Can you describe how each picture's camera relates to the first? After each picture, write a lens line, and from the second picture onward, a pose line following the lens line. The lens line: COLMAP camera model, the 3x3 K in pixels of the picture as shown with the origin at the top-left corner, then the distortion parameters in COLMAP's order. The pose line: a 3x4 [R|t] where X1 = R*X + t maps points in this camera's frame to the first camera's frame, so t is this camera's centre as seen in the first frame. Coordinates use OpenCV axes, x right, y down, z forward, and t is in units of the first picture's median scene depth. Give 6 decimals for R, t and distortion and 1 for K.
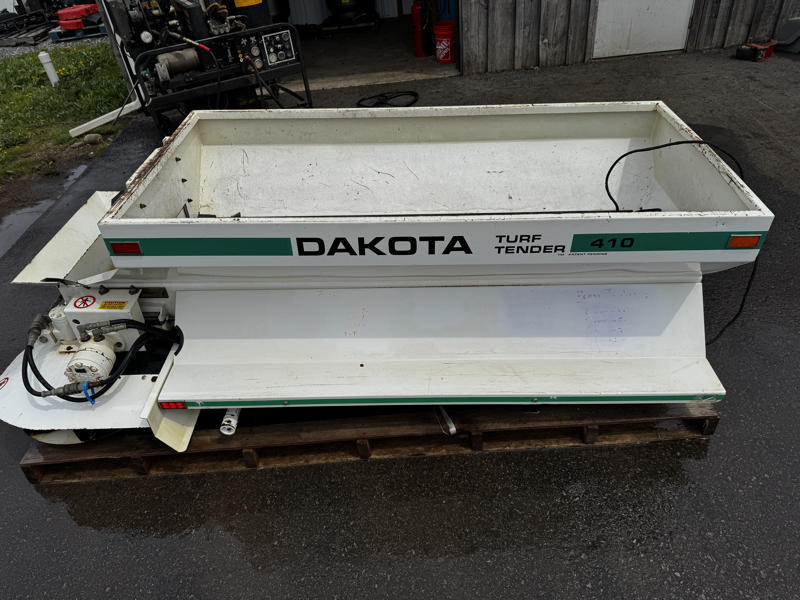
lens RADIAL K [[567.6, 0, 404.7], [0, 567.6, 296.7], [0, 0, 1]] dist [0.005818, -0.002748]
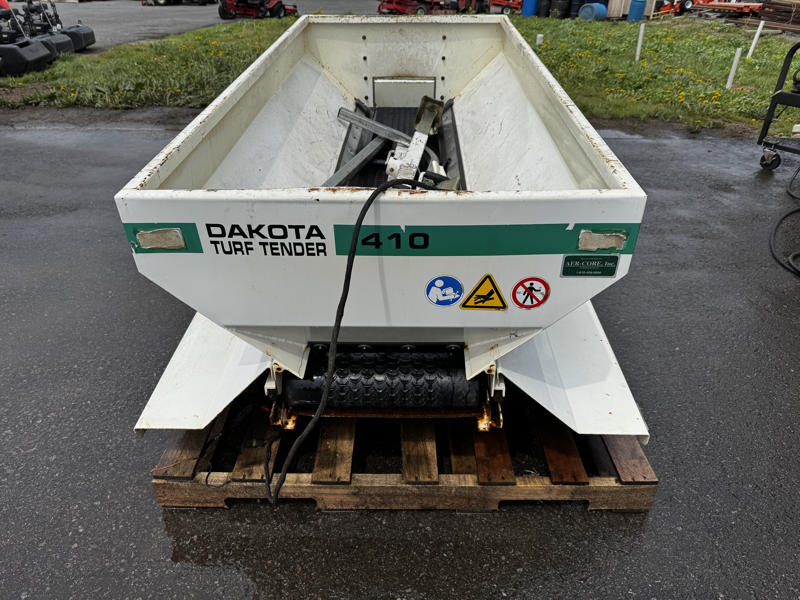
lens RADIAL K [[572.2, 0, 400.0], [0, 572.2, 300.0], [0, 0, 1]] dist [0.004632, -0.004685]
pose [[-0.022773, 0.586738, -0.809457, 0.804446], [-0.609547, 0.633616, 0.476428, -0.369638], [0.792423, 0.504252, 0.343215, 0.720118]]
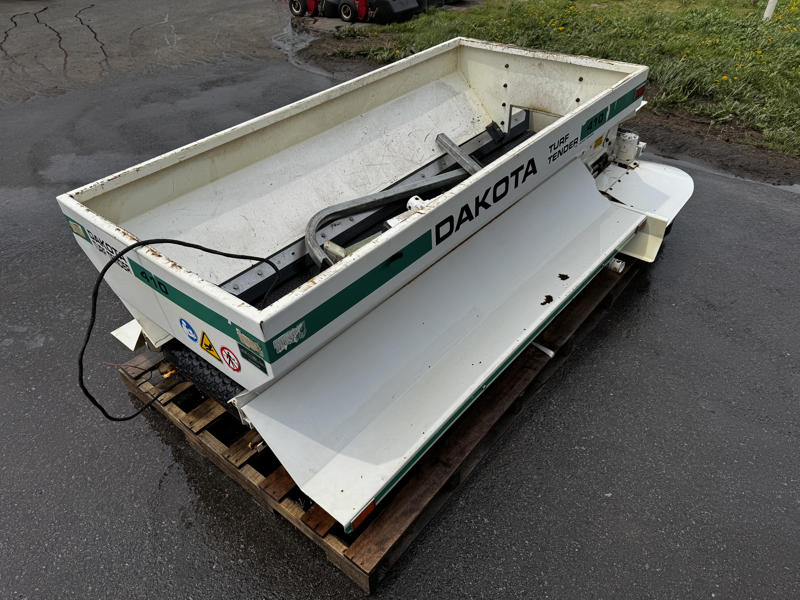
lens RADIAL K [[569.8, 0, 395.7], [0, 569.8, 300.0], [0, 0, 1]] dist [0.002527, 0.000463]
pose [[-0.646807, 0.516855, -0.560805, 0.611393], [-0.415004, 0.378403, 0.827395, -0.767855], [0.639853, 0.767901, -0.030257, 1.027944]]
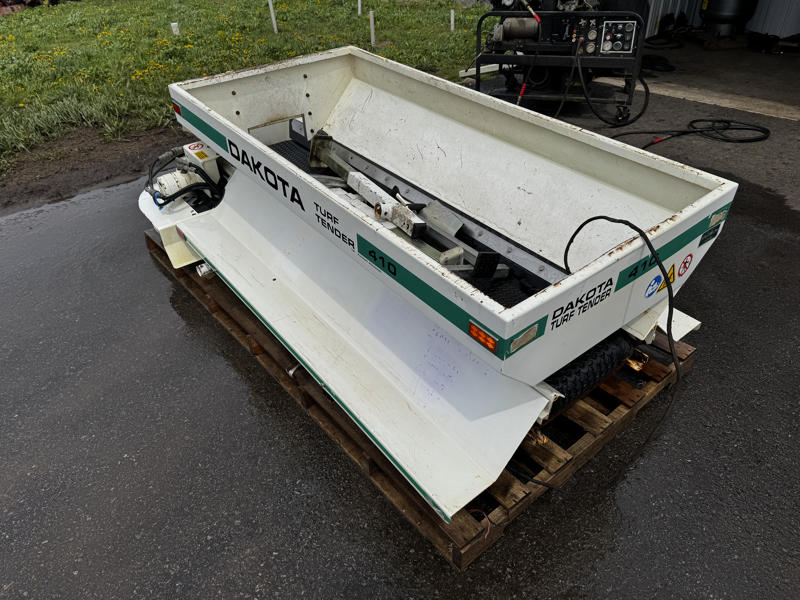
lens RADIAL K [[567.6, 0, 404.7], [0, 567.6, 296.7], [0, 0, 1]] dist [0.005818, -0.002748]
pose [[0.622265, 0.492012, -0.608861, 0.655532], [-0.480143, 0.854192, 0.199546, -0.165935], [0.618263, 0.168170, 0.767769, 0.240869]]
